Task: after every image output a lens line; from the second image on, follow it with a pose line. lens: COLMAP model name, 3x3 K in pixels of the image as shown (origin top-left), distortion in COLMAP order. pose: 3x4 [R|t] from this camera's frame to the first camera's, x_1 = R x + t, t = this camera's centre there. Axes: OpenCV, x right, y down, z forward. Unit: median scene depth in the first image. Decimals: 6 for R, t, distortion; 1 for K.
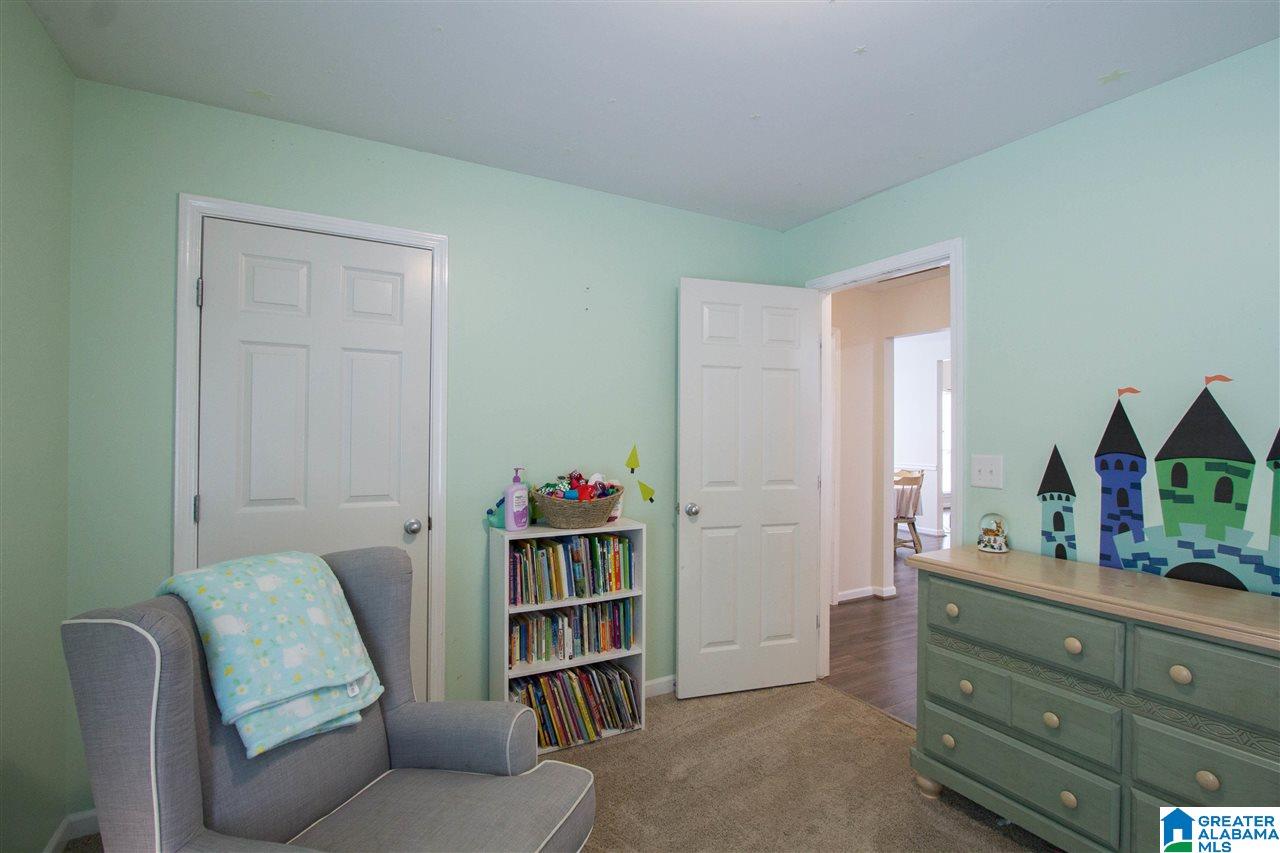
lens RADIAL K [[605.2, 0, 645.2], [0, 605.2, 427.3], [0, 0, 1]] dist [-0.023586, 0.000584]
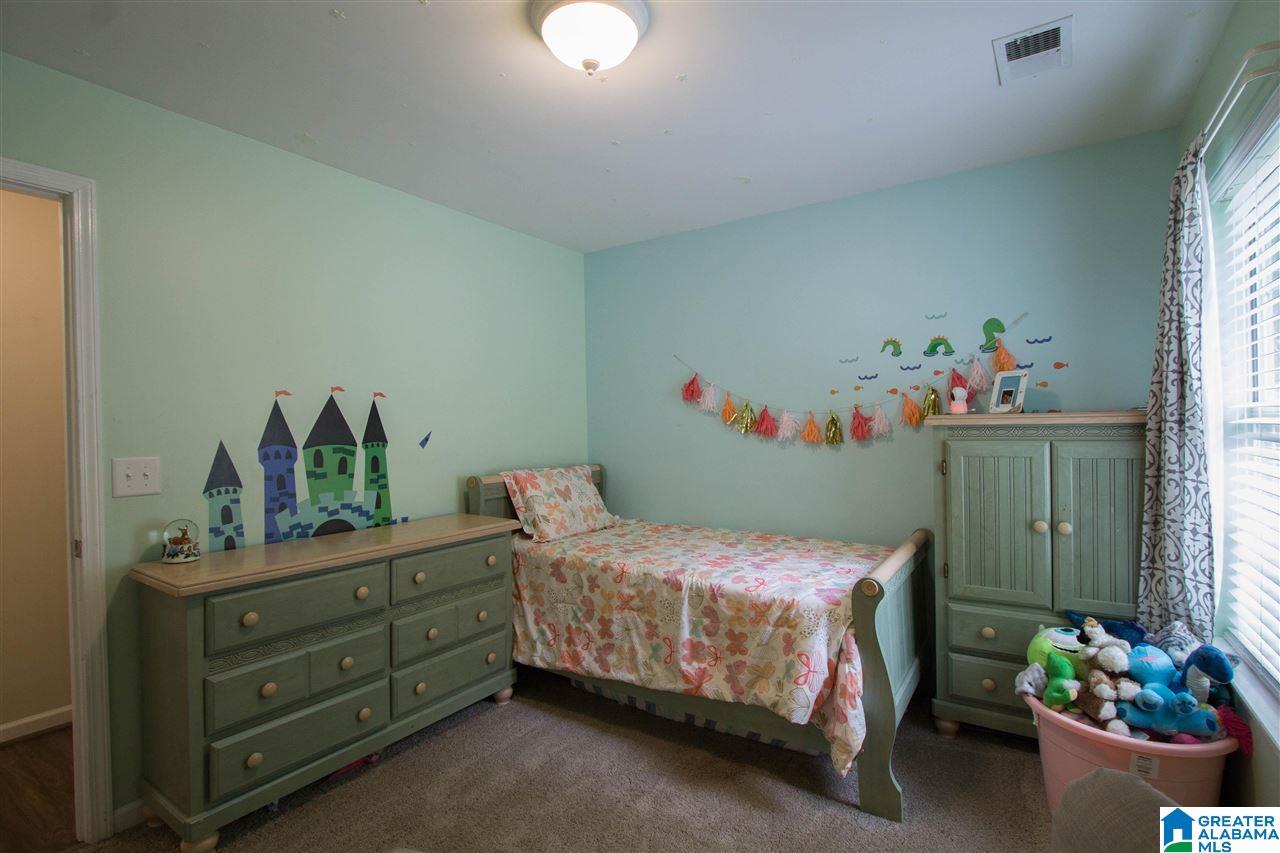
lens RADIAL K [[605.2, 0, 645.2], [0, 605.2, 427.3], [0, 0, 1]] dist [-0.023586, 0.000584]
pose [[-0.461159, -0.005420, 0.887301, -0.614849], [0.005375, 0.999946, 0.008901, 0.001385], [-0.887301, 0.008874, -0.461105, 0.920442]]
